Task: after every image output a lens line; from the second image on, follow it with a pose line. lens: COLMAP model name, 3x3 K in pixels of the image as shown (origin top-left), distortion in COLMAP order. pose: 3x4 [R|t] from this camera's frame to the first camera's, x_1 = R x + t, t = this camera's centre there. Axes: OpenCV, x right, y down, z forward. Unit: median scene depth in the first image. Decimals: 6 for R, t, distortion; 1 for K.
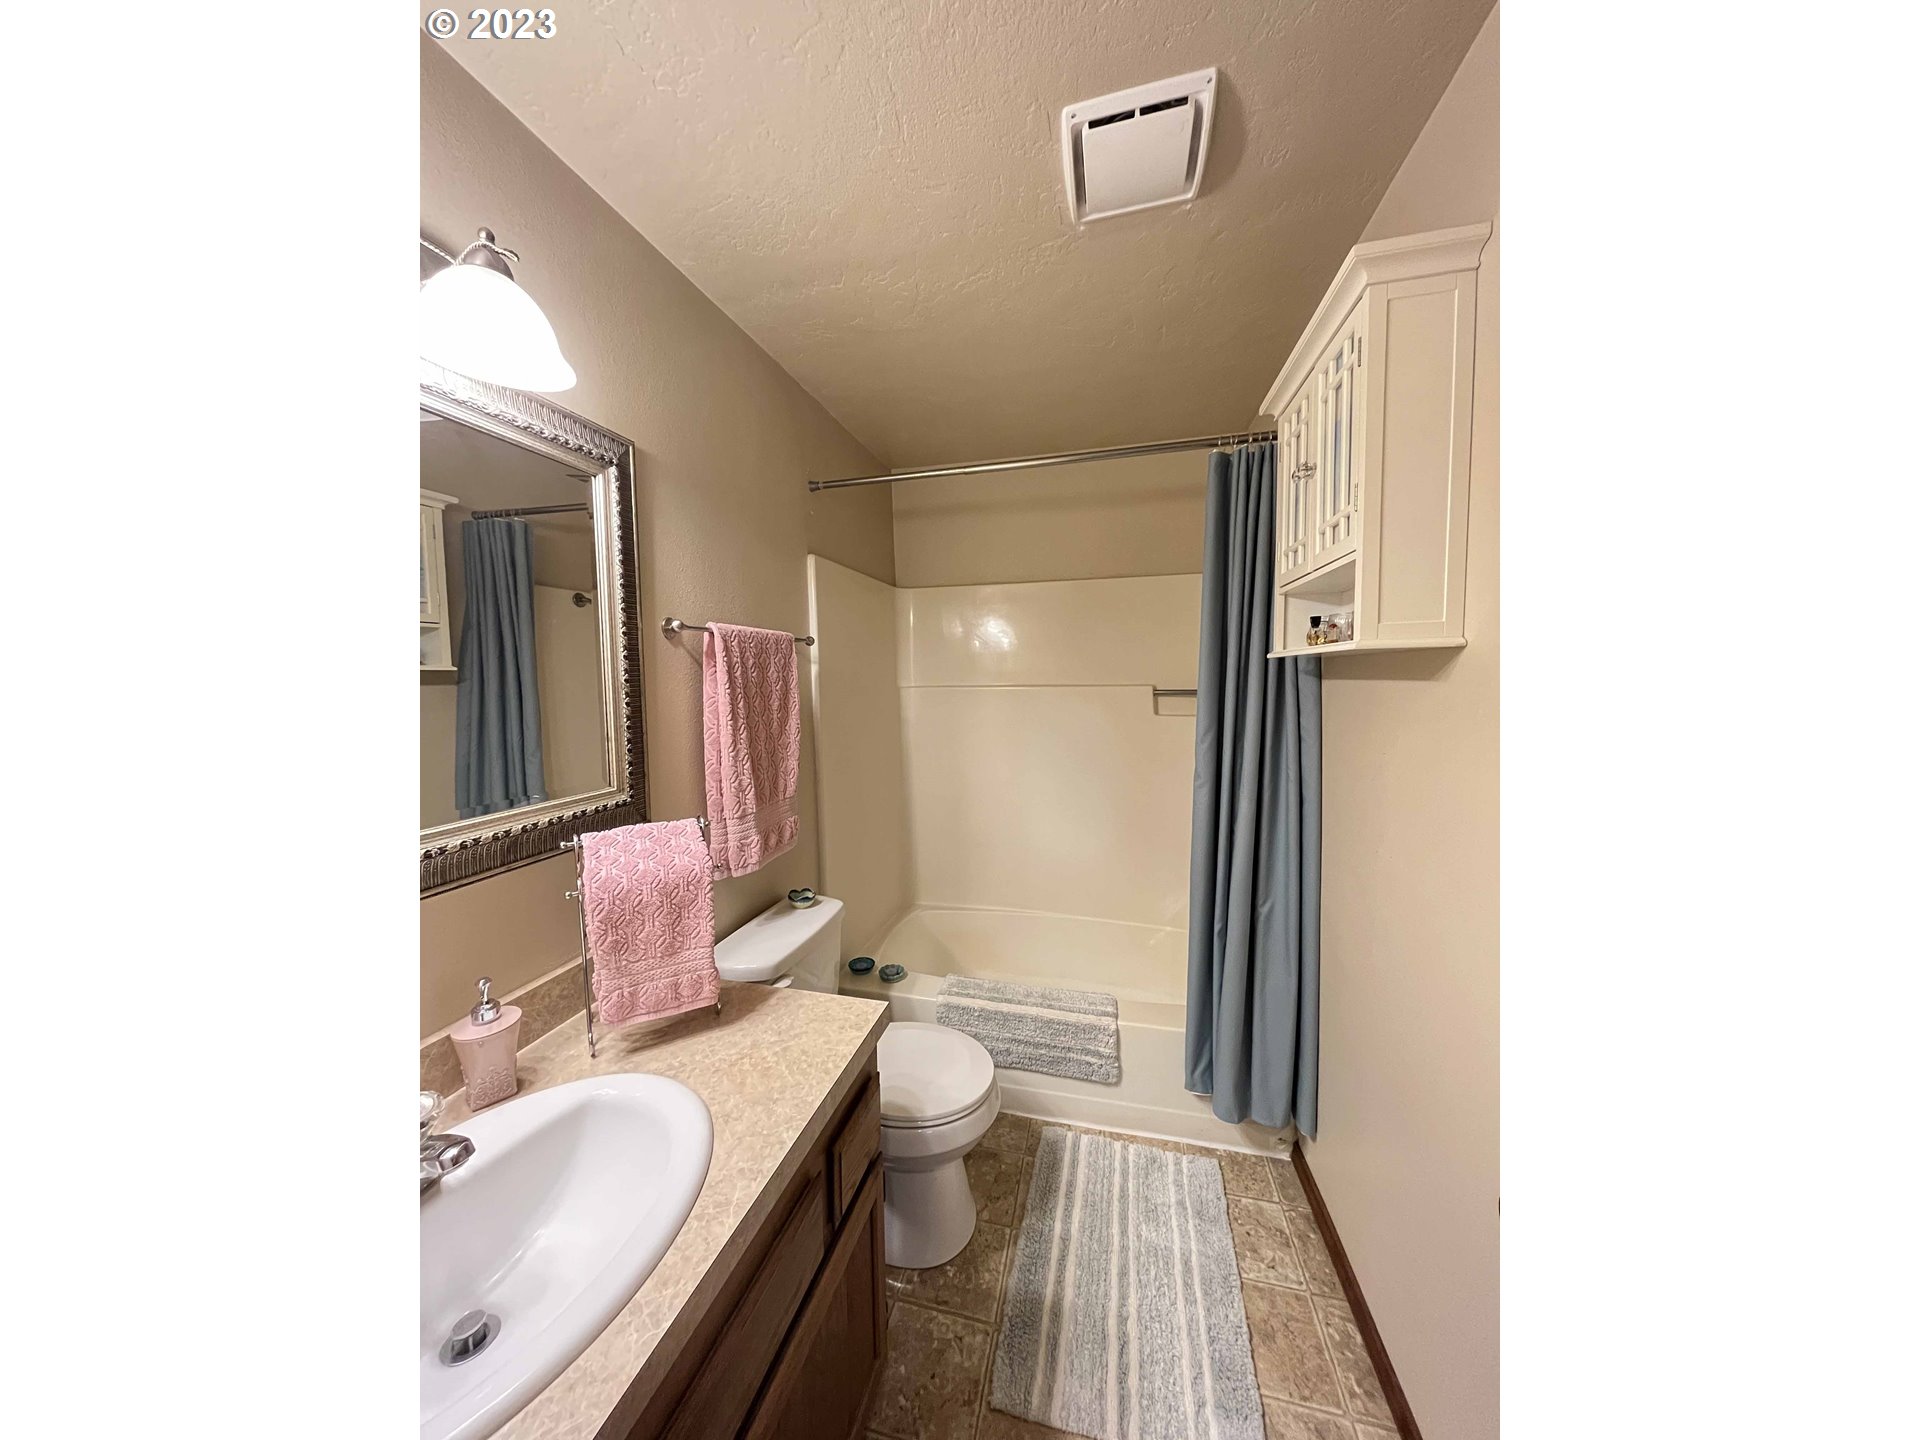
lens RADIAL K [[554.3, 0, 964.2], [0, 554.3, 708.2], [0, 0, 1]] dist [0.000401, -0.000001]
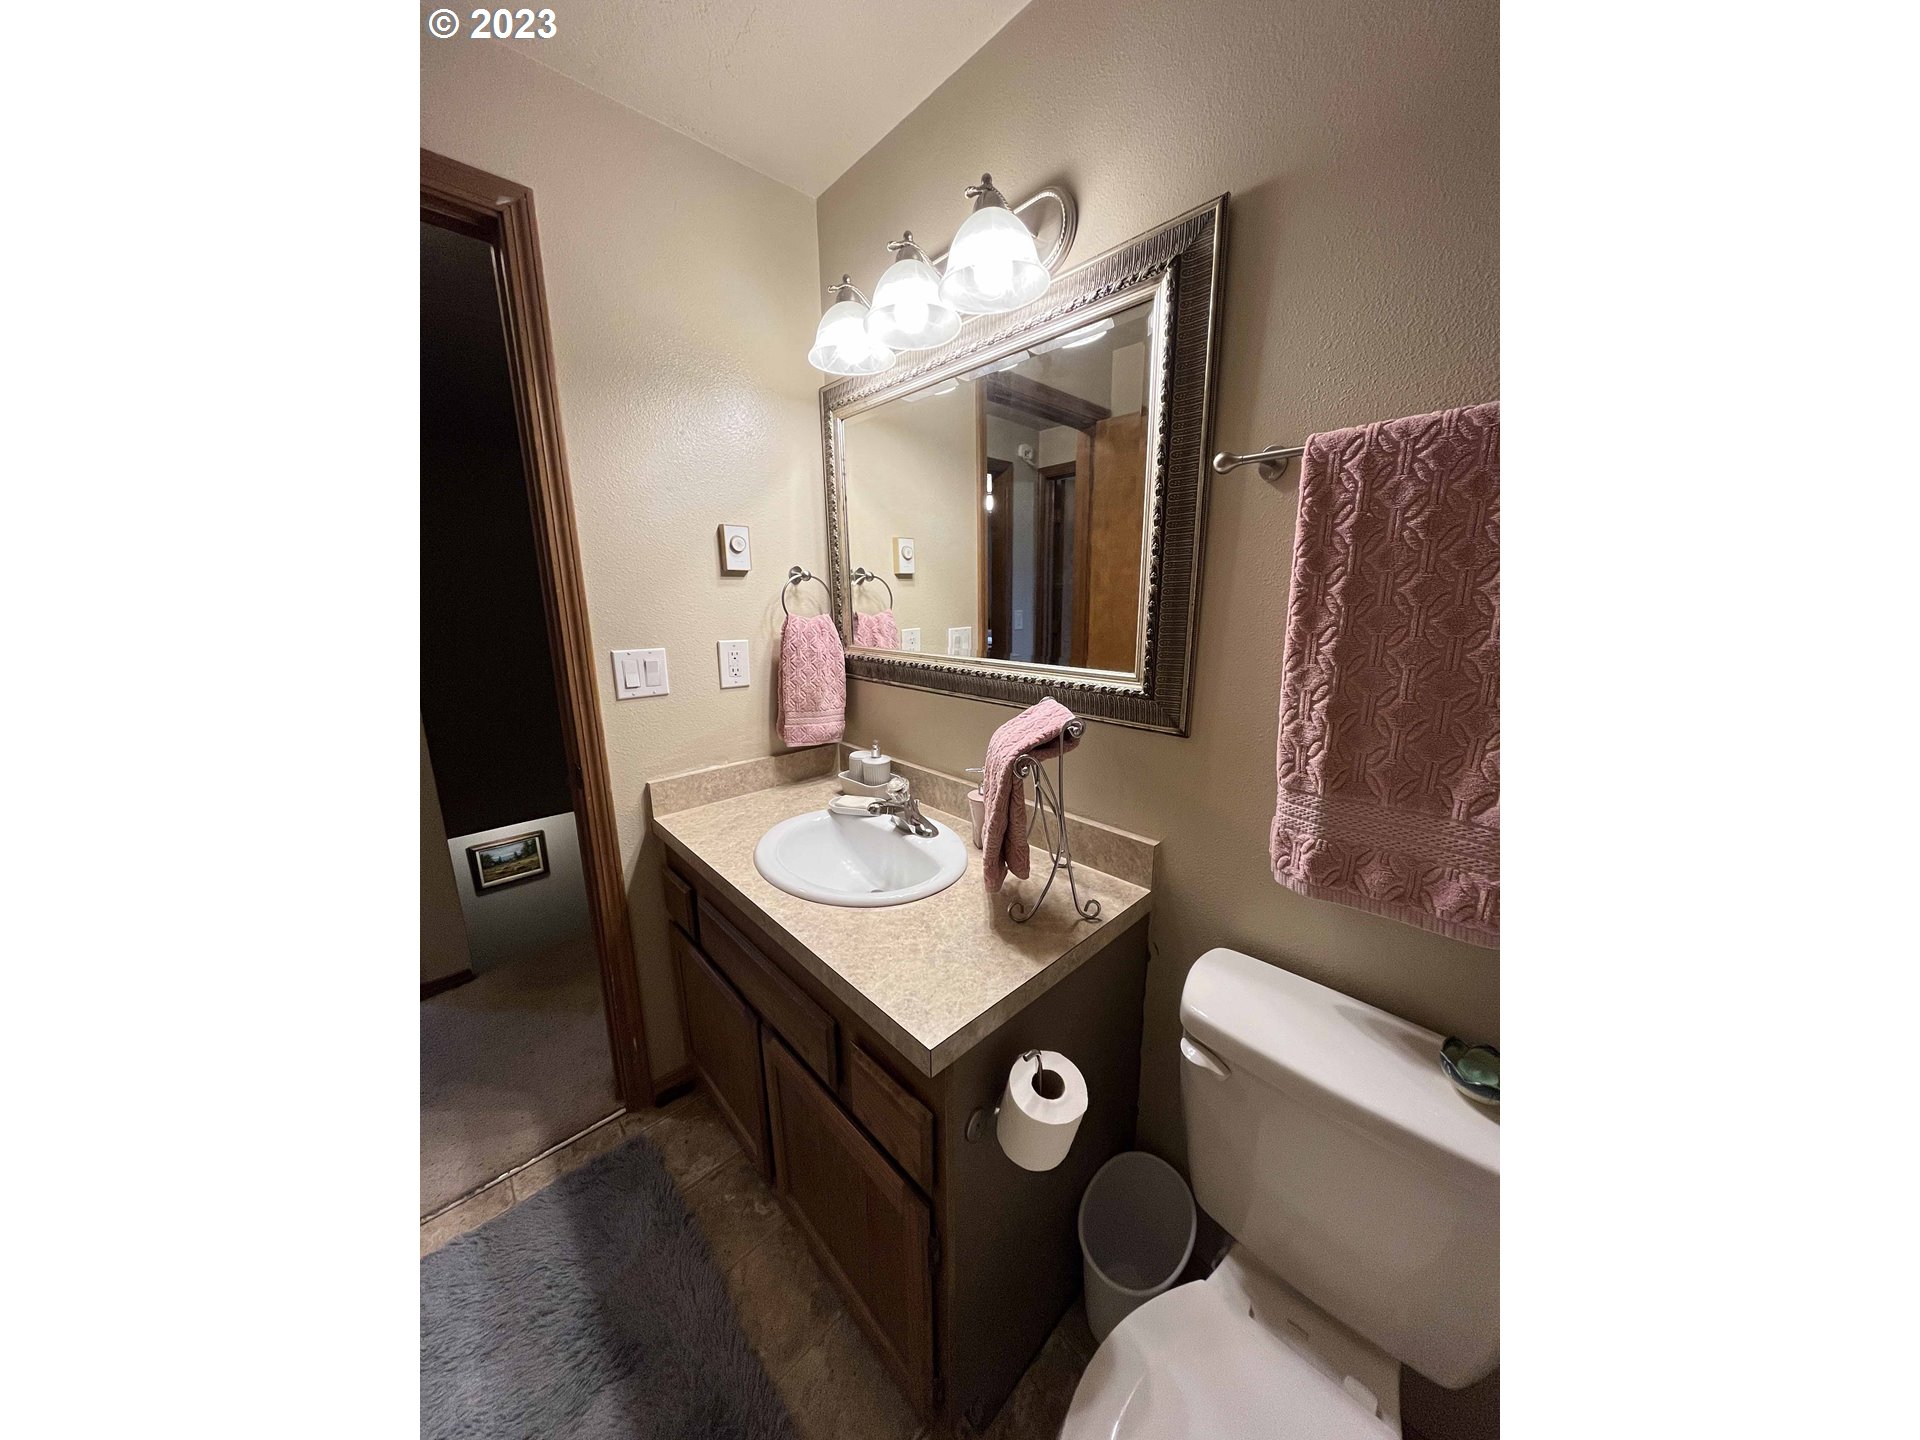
lens RADIAL K [[554.3, 0, 959.7], [0, 554.3, 717.4], [0, 0, 1]] dist [0.000401, -0.000001]
pose [[-0.496476, 0.186185, -0.847849, 0.237928], [-0.053914, 0.968228, 0.244190, 0.003862], [0.866375, 0.166945, -0.470663, 0.961763]]
